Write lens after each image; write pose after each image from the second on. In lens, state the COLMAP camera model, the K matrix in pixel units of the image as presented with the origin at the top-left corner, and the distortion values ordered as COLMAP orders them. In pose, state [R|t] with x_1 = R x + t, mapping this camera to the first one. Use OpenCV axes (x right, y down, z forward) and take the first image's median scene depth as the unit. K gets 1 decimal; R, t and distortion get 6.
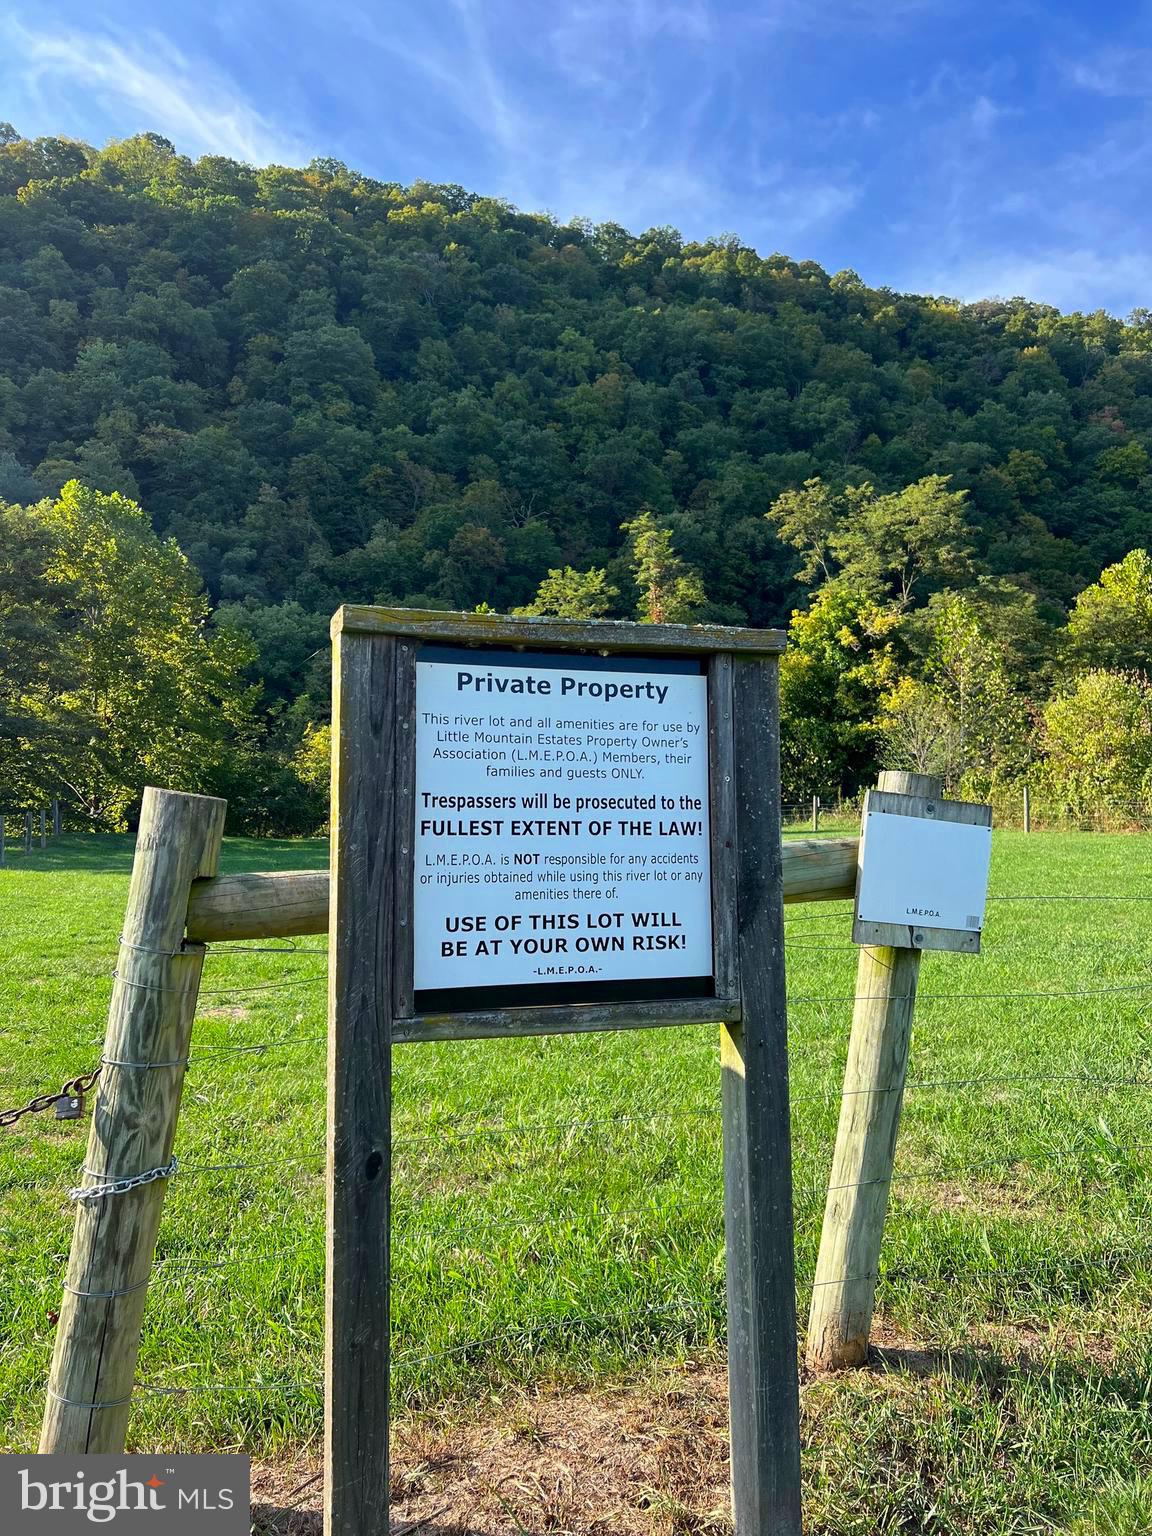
lens RADIAL K [[1194.5, 0, 563.1], [0, 1194.5, 766.7], [0, 0, 1]] dist [0.057135, -0.050978]
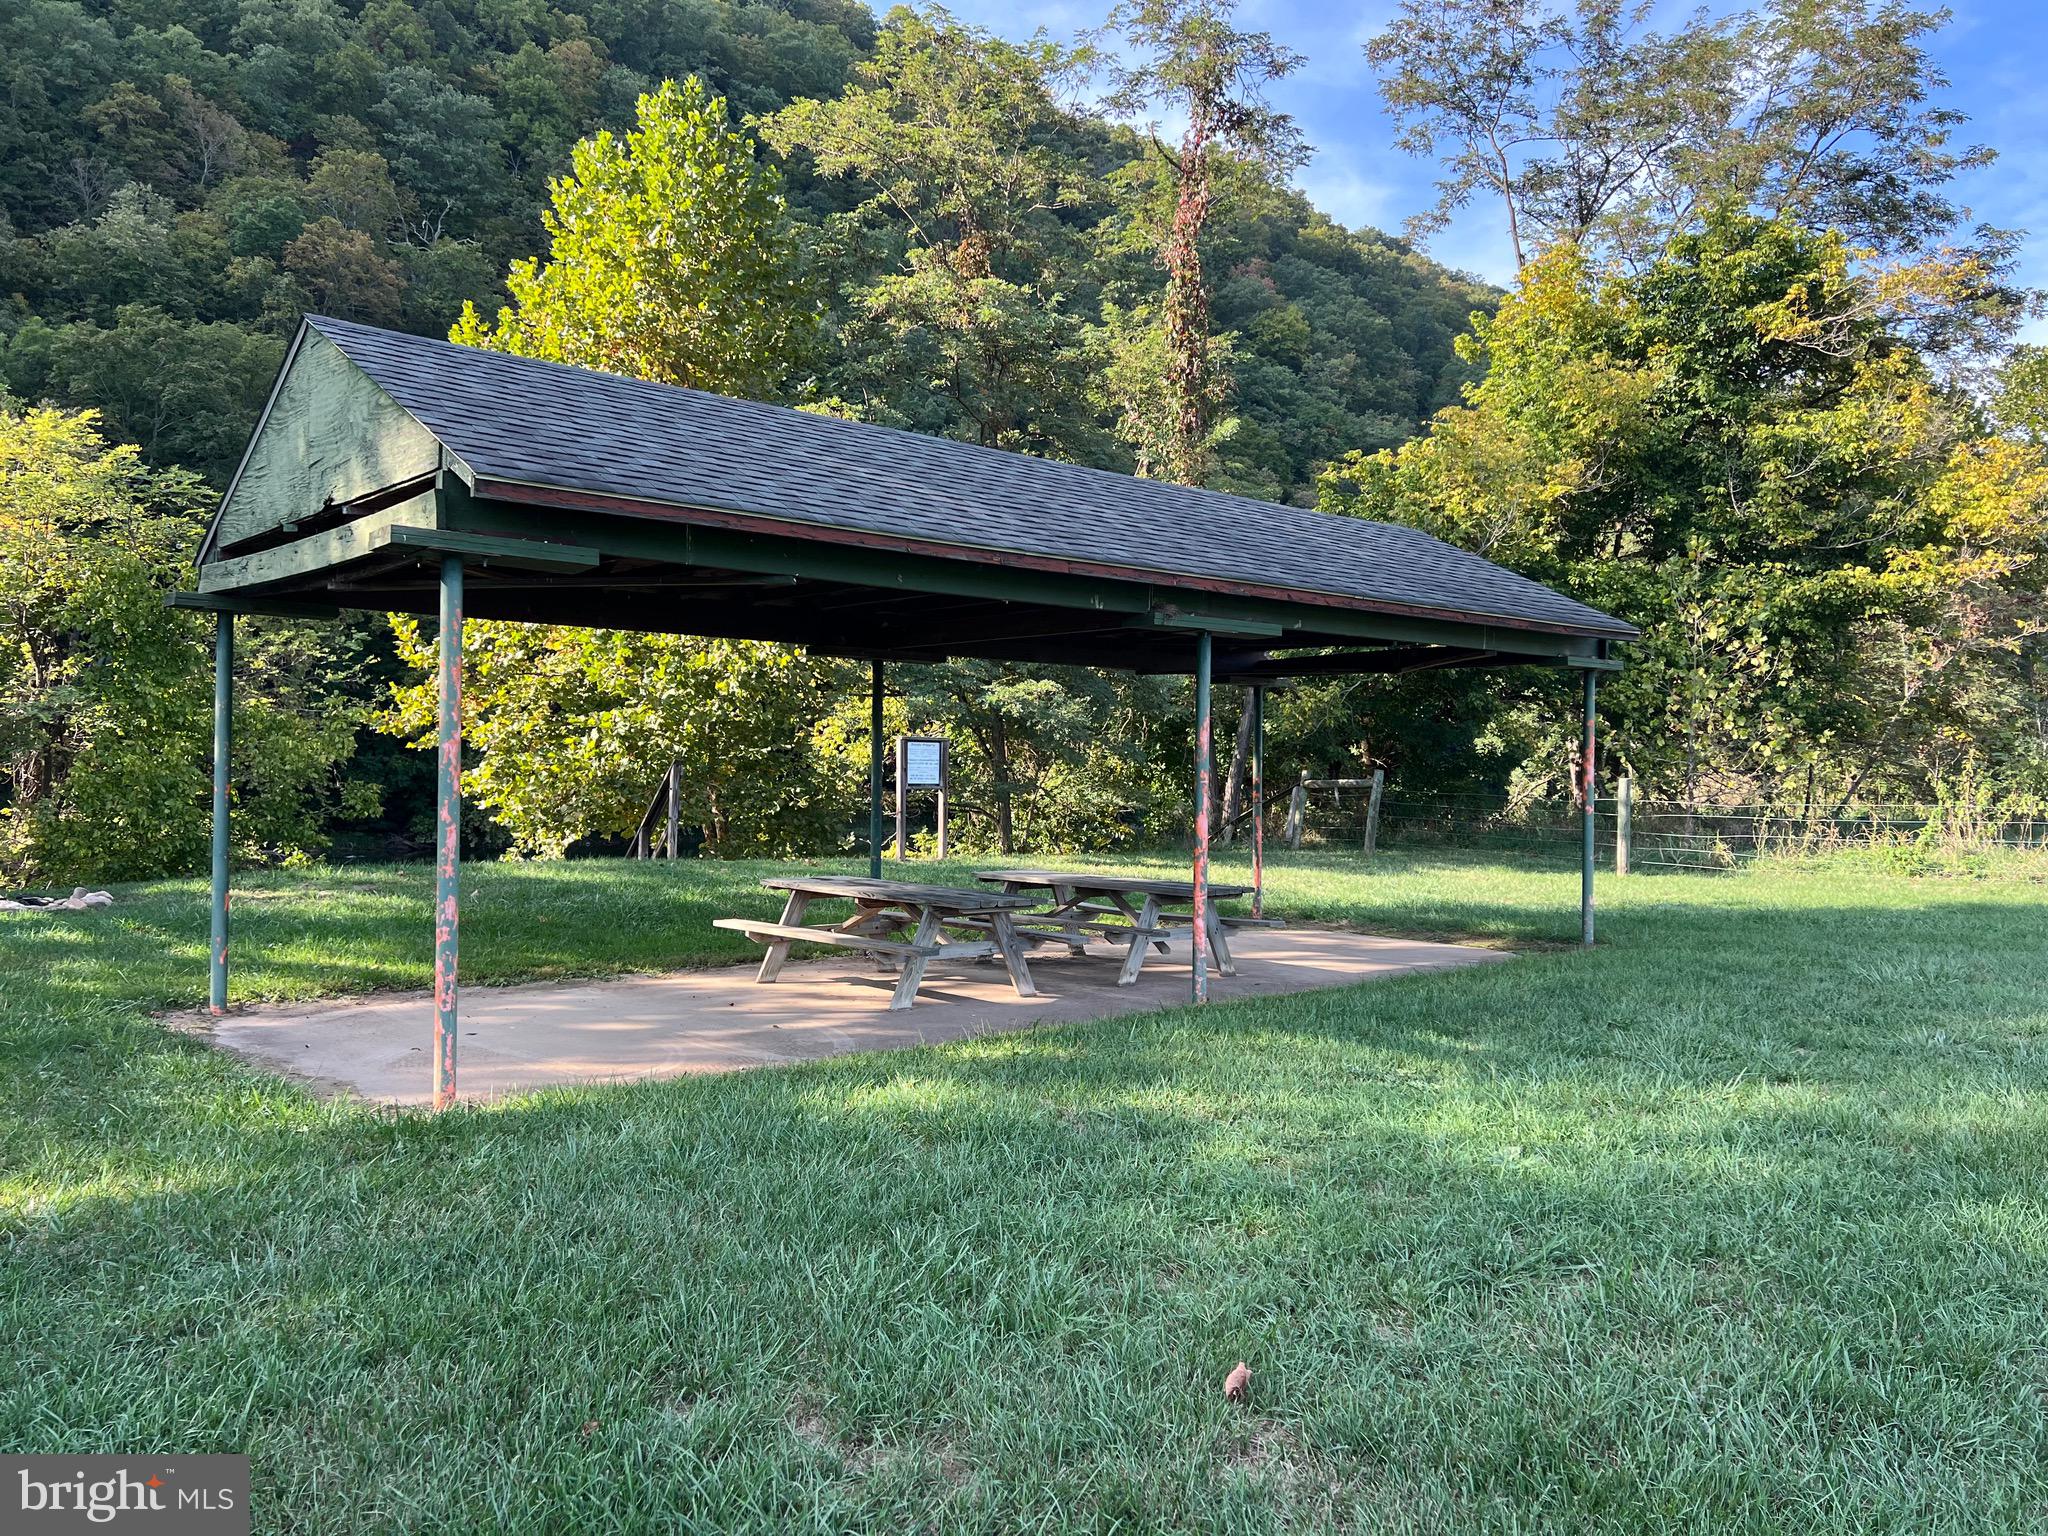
lens RADIAL K [[1592.7, 0, 1035.3], [0, 1592.7, 756.5], [0, 0, 1]] dist [0.057135, -0.050978]
pose [[0.923401, 0.046046, 0.381066, -0.047039], [-0.053115, 0.998556, 0.008049, 0.006875], [-0.380145, -0.027673, 0.924513, 0.212418]]
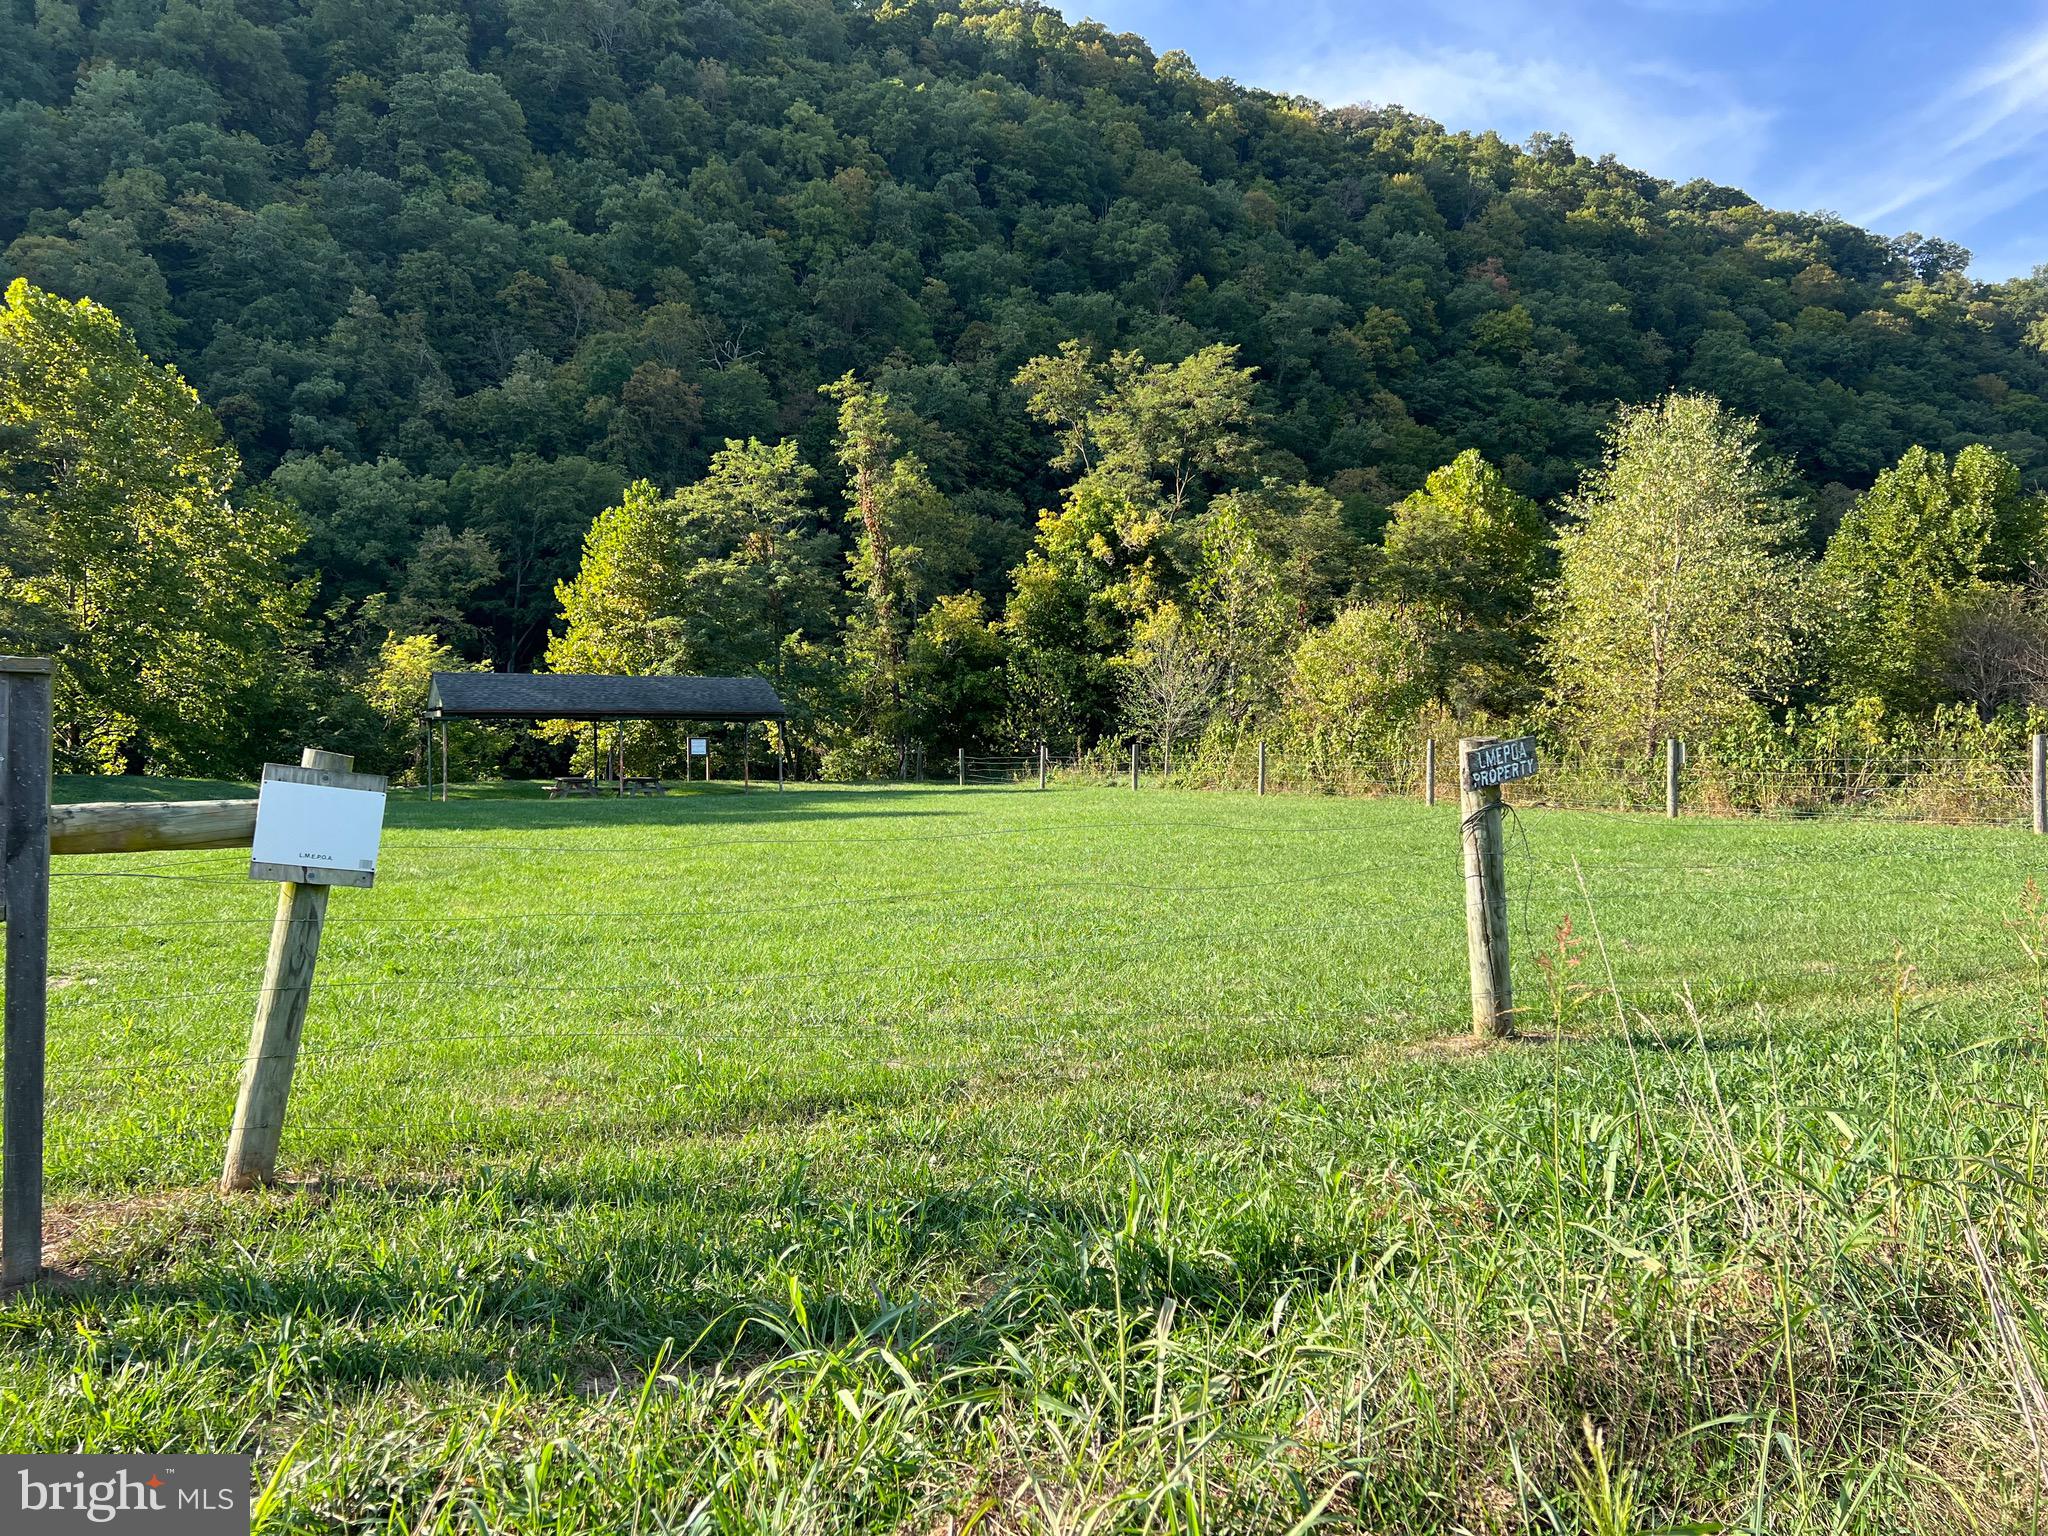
lens RADIAL K [[1592.7, 0, 1027.9], [0, 1592.7, 775.2], [0, 0, 1]] dist [0.057135, -0.050978]
pose [[0.989449, 0.019674, 0.143540, 0.012885], [-0.026410, 0.998630, 0.045174, -0.001120], [-0.142455, -0.048488, 0.988613, -0.013753]]
